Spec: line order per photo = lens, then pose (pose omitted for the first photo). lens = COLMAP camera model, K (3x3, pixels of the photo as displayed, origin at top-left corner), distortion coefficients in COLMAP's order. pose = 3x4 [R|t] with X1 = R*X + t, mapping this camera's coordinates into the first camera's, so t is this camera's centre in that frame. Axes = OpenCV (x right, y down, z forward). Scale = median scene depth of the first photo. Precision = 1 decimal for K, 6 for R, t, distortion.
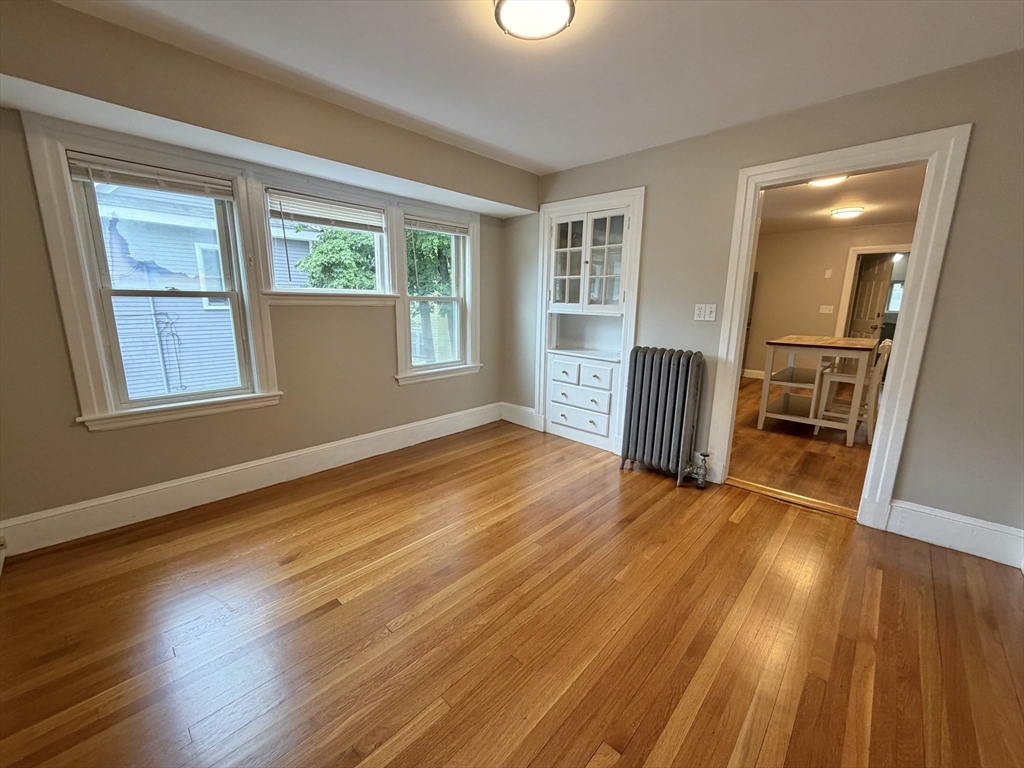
lens RADIAL K [[407.0, 0, 508.7], [0, 407.0, 383.8], [0, 0, 1]] dist [0.000901, 0.000008]
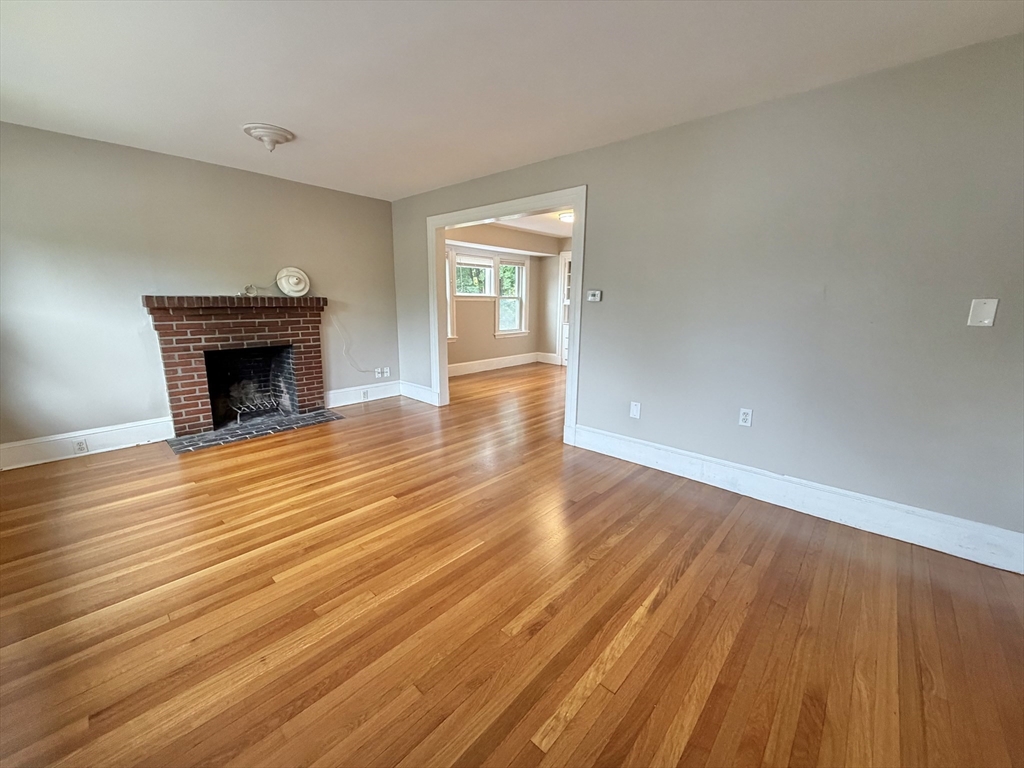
lens RADIAL K [[407.0, 0, 508.7], [0, 407.0, 383.8], [0, 0, 1]] dist [0.000901, 0.000008]
pose [[0.999672, -0.006138, 0.024845, -0.263754], [0.006008, 0.999968, 0.005296, 0.239401], [-0.024876, -0.005145, 0.999677, -1.179013]]
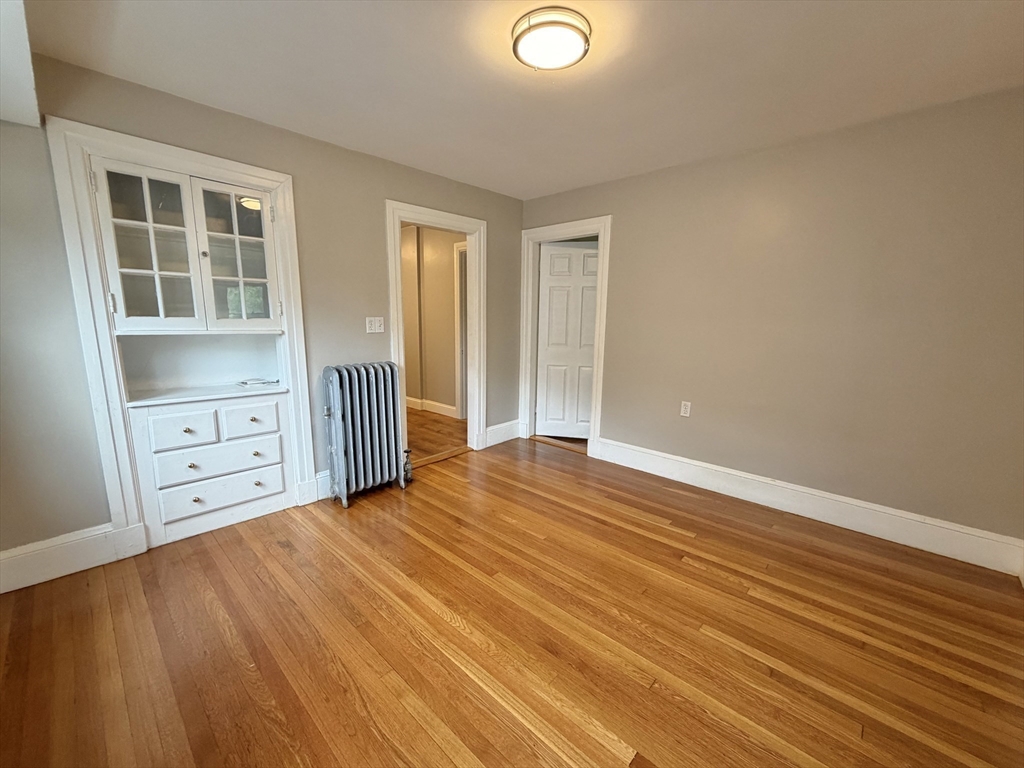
lens RADIAL K [[412.9, 0, 512.9], [0, 412.9, 389.1], [0, 0, 1]] dist [0.001564, 0.000133]
pose [[-0.012613, -0.186974, 0.982284, -0.519776], [0.186649, 0.964656, 0.186015, -0.126817], [-0.982346, 0.185689, 0.022731, 0.563100]]
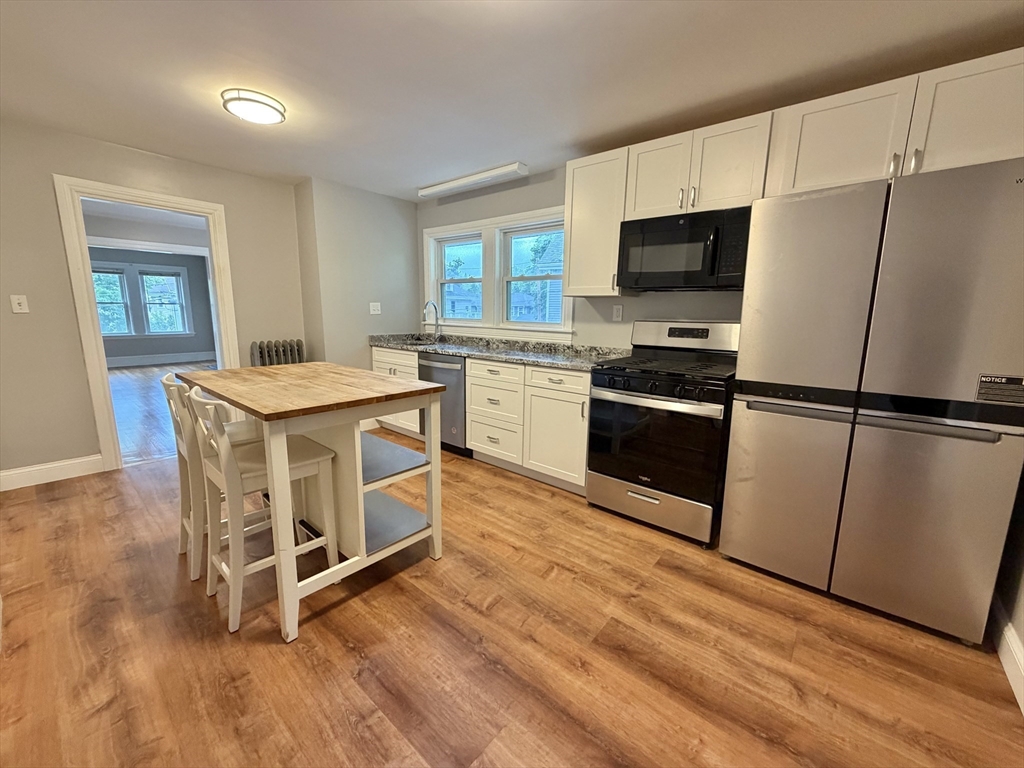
lens RADIAL K [[407.0, 0, 508.7], [0, 407.0, 383.8], [0, 0, 1]] dist [0.000901, 0.000008]
pose [[0.058034, 0.165499, -0.984501, 1.569071], [-0.216730, 0.964732, 0.149400, -0.280702], [0.974505, 0.204701, 0.091856, 1.484352]]
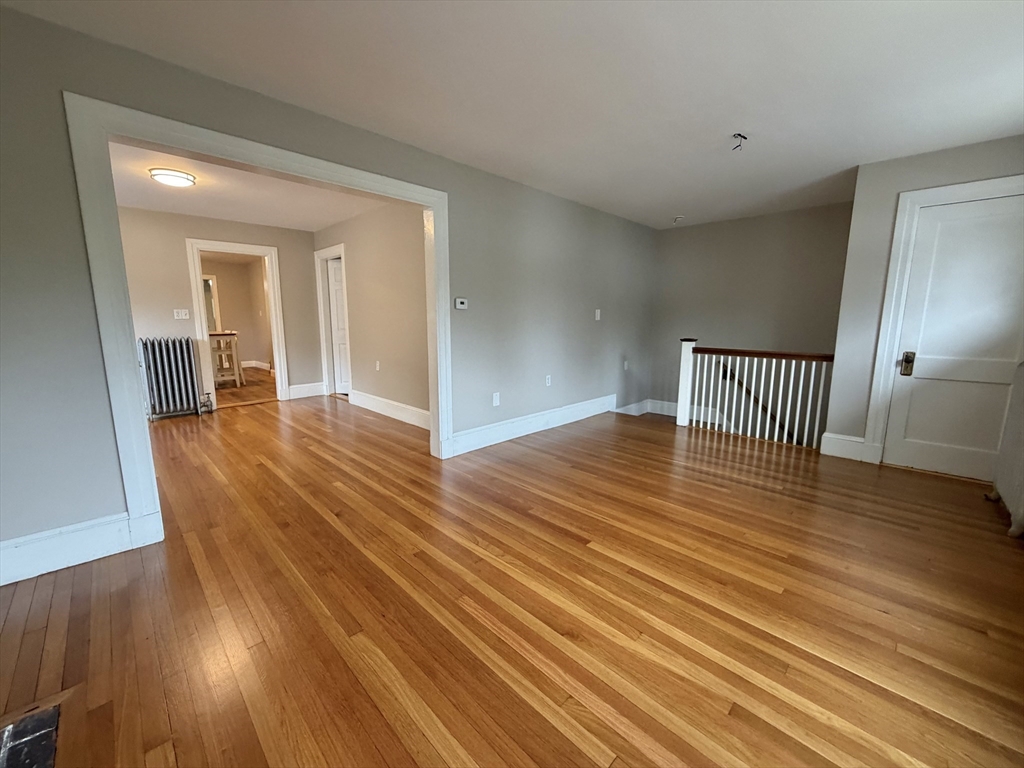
lens RADIAL K [[407.0, 0, 508.7], [0, 407.0, 383.8], [0, 0, 1]] dist [0.000901, 0.000008]
pose [[0.022920, -0.168810, 0.985382, -1.063013], [0.195618, 0.967346, 0.161170, 0.088054], [-0.980412, 0.189064, 0.055193, -0.342877]]
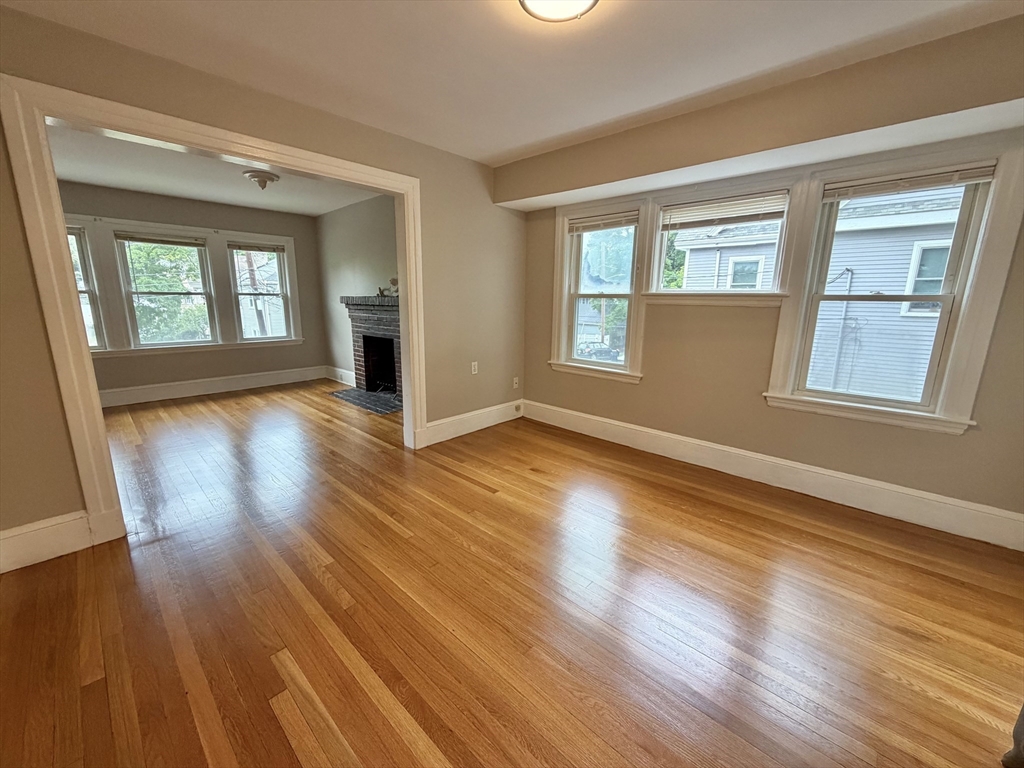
lens RADIAL K [[407.0, 0, 508.7], [0, 407.0, 383.8], [0, 0, 1]] dist [0.000901, 0.000008]
pose [[0.008121, 0.193924, -0.980983, 0.536051], [-0.210338, 0.959398, 0.187916, -0.084062], [0.977595, 0.204812, 0.048581, 0.466954]]
